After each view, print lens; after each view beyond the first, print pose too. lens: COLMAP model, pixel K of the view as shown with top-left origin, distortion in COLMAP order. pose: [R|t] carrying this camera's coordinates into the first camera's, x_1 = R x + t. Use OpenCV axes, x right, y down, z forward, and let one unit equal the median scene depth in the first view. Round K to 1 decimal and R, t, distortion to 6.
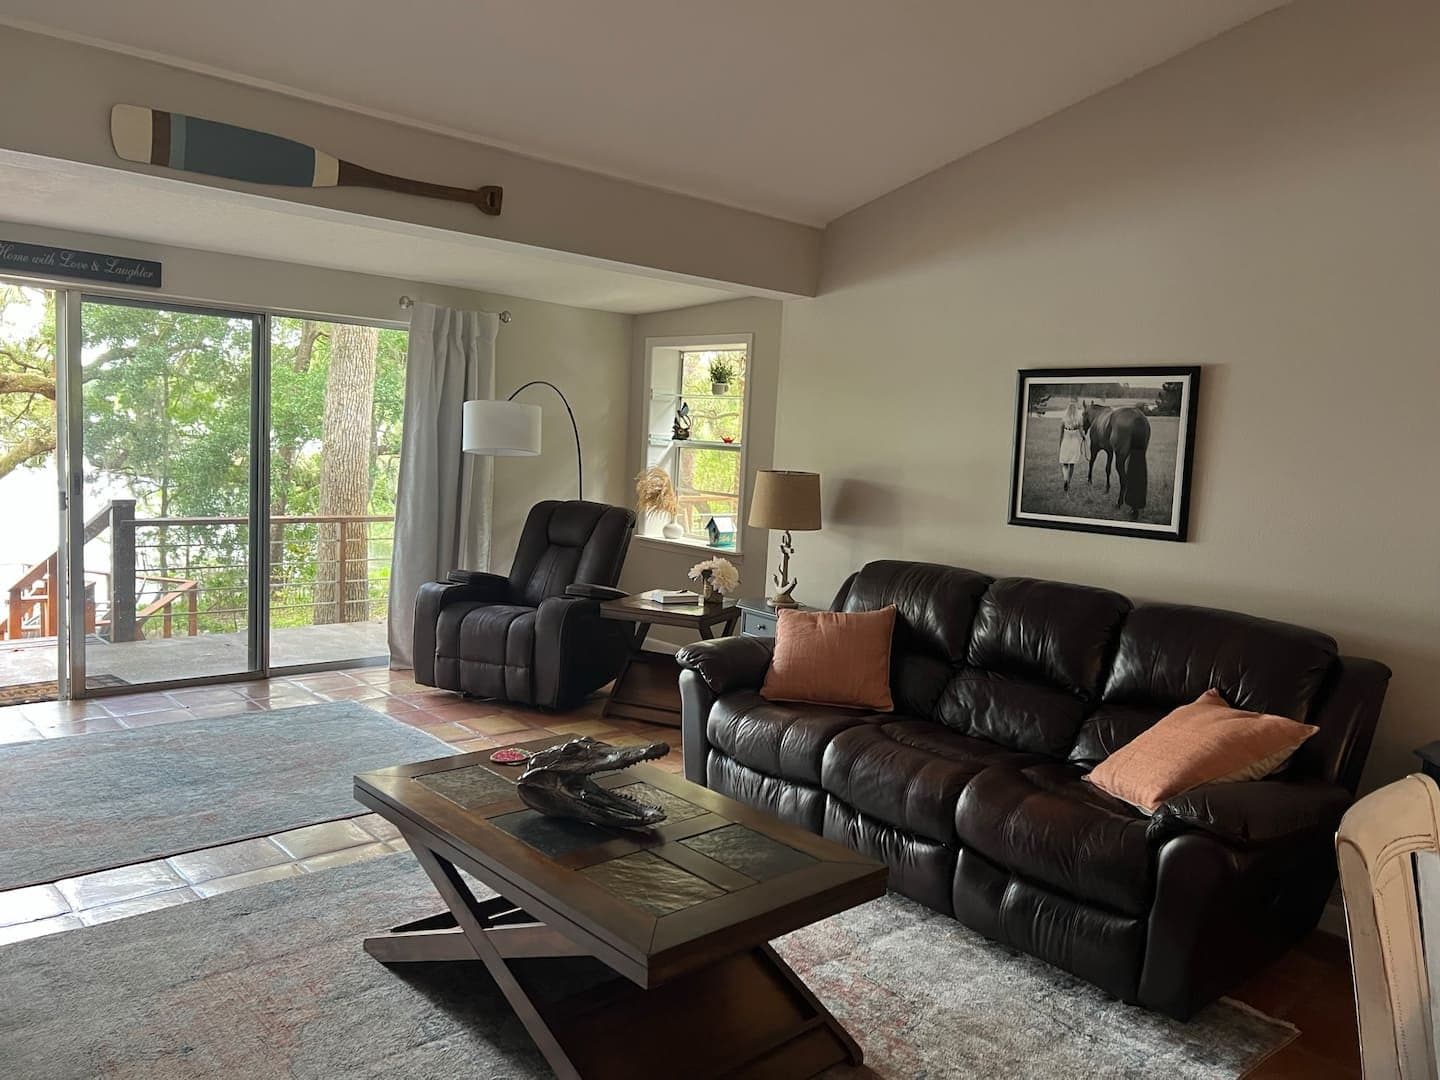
lens RADIAL K [[1133.9, 0, 722.9], [0, 1133.9, 543.8], [0, 0, 1]] dist [0.043463, -0.005776]
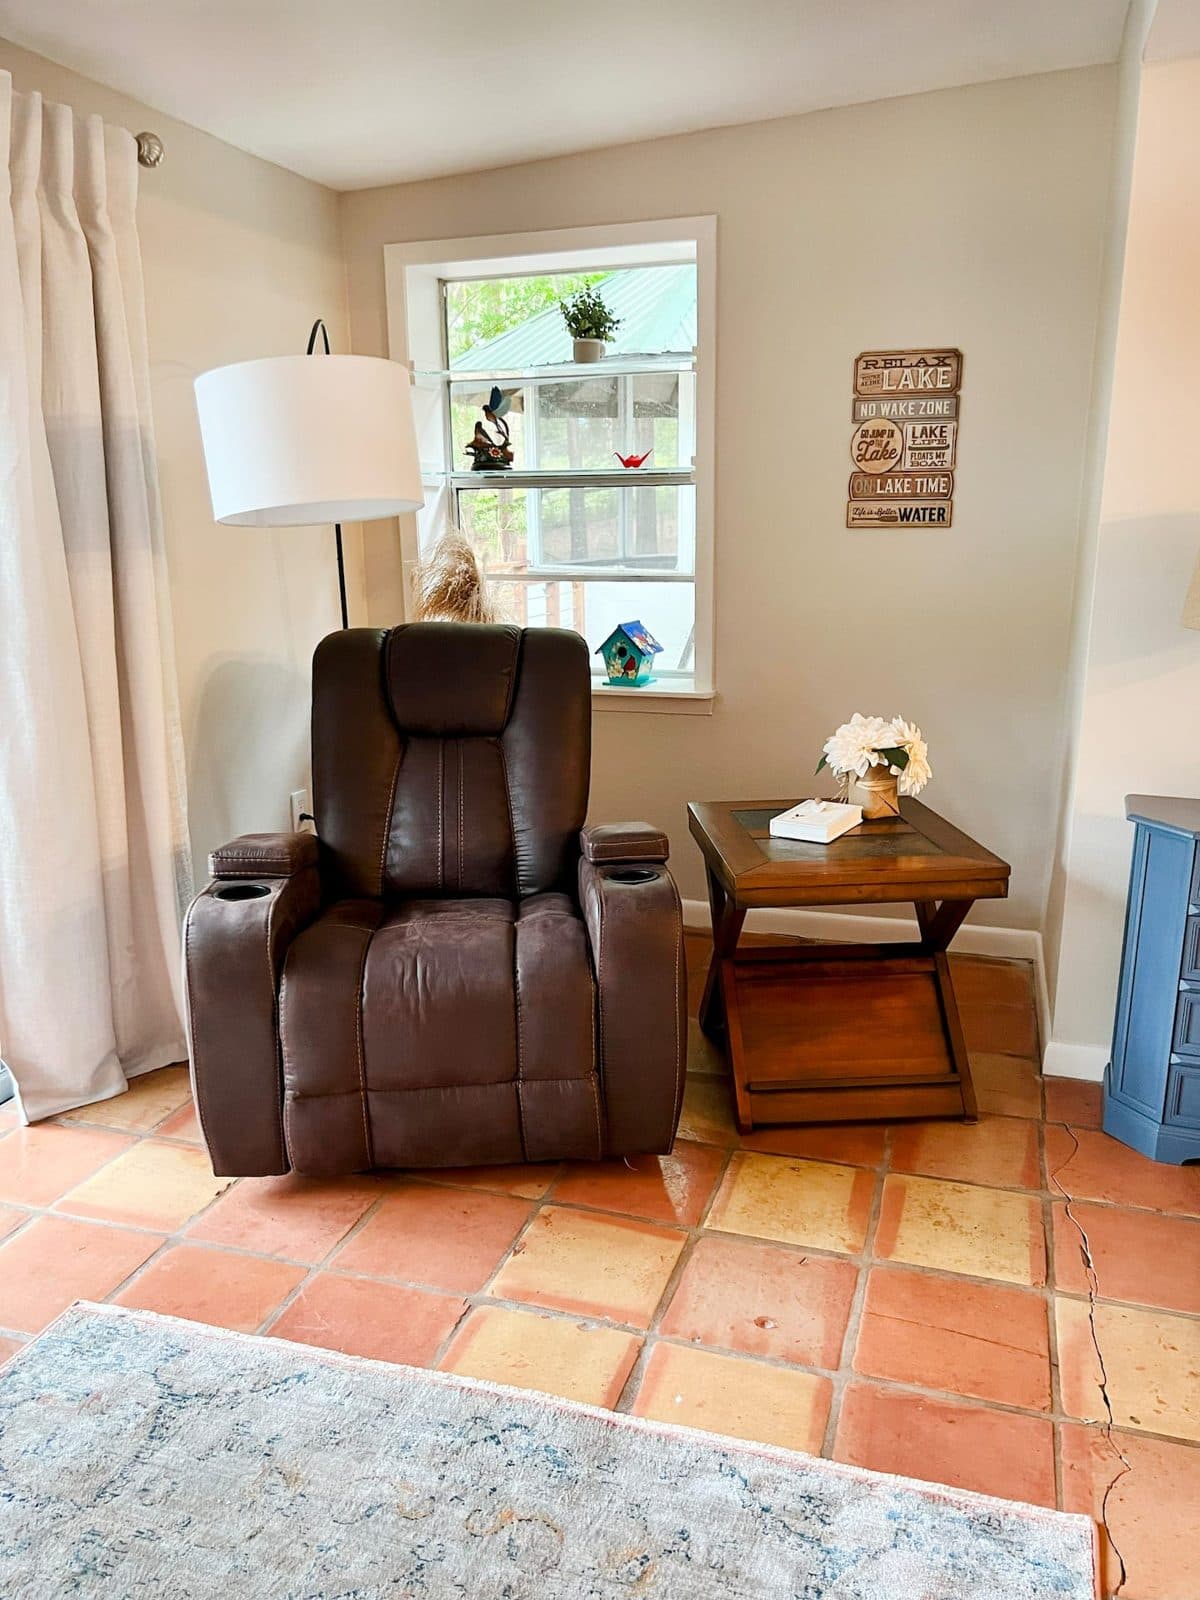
lens RADIAL K [[1259.9, 0, 589.9], [0, 1259.9, 800.6], [0, 0, 1]] dist [0.043463, -0.005776]
pose [[0.870349, -0.179328, 0.458621, -0.305455], [0.106875, 0.977924, 0.179560, -0.051528], [-0.480697, -0.107265, 0.870301, 0.555081]]
